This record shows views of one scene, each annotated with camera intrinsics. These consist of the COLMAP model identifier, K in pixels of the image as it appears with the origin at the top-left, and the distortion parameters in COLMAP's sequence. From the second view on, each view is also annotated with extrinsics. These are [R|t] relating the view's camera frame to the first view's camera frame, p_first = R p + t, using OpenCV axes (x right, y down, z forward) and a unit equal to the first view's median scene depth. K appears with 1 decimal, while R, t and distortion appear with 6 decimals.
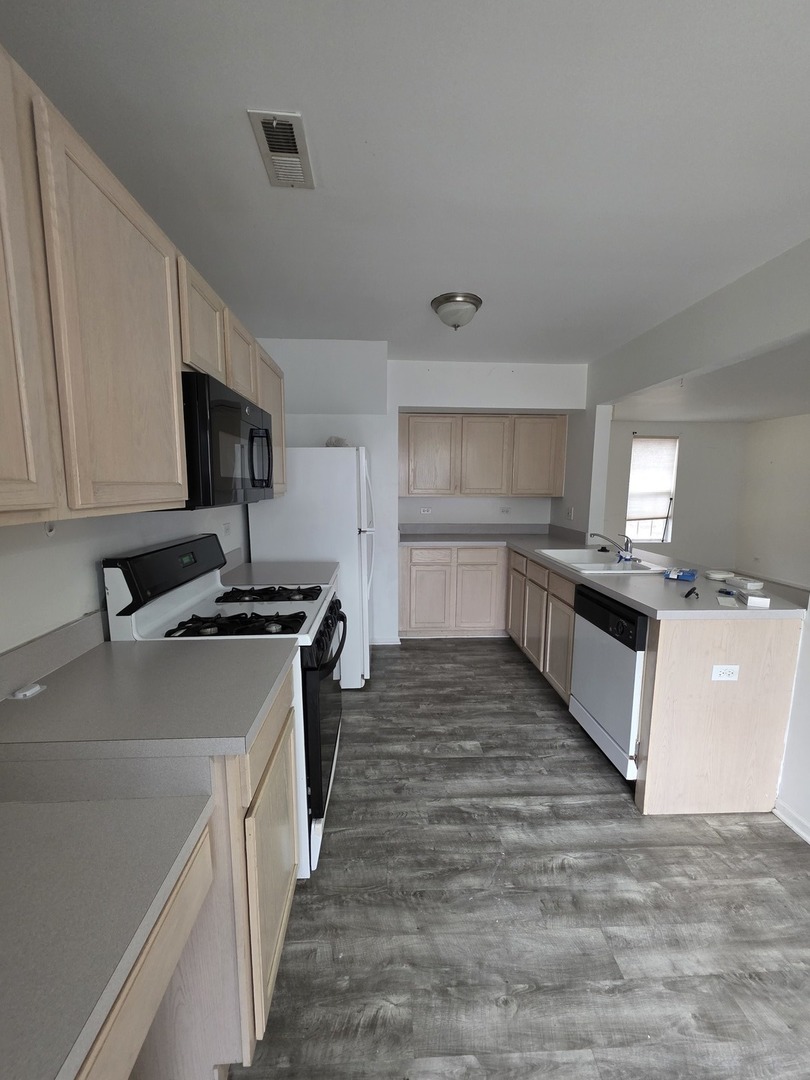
lens RADIAL K [[429.5, 0, 400.4], [0, 429.5, 545.9], [0, 0, 1]] dist [0.000405, 0.000983]
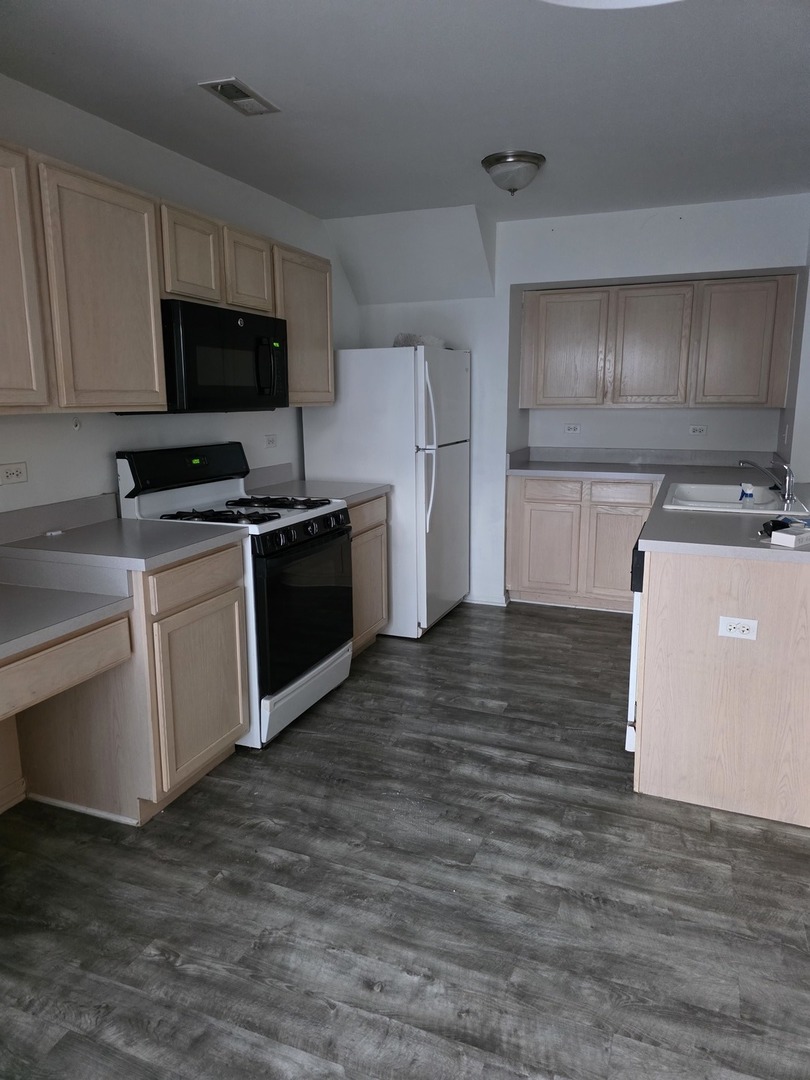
lens RADIAL K [[727.7, 0, 406.1], [0, 727.7, 531.0], [0, 0, 1]] dist [0.049262, -0.009878]
pose [[0.909292, 0.070031, -0.410224, 0.749511], [-0.051471, 0.997096, 0.056129, 0.074593], [0.412964, -0.029923, 0.910256, -0.474692]]
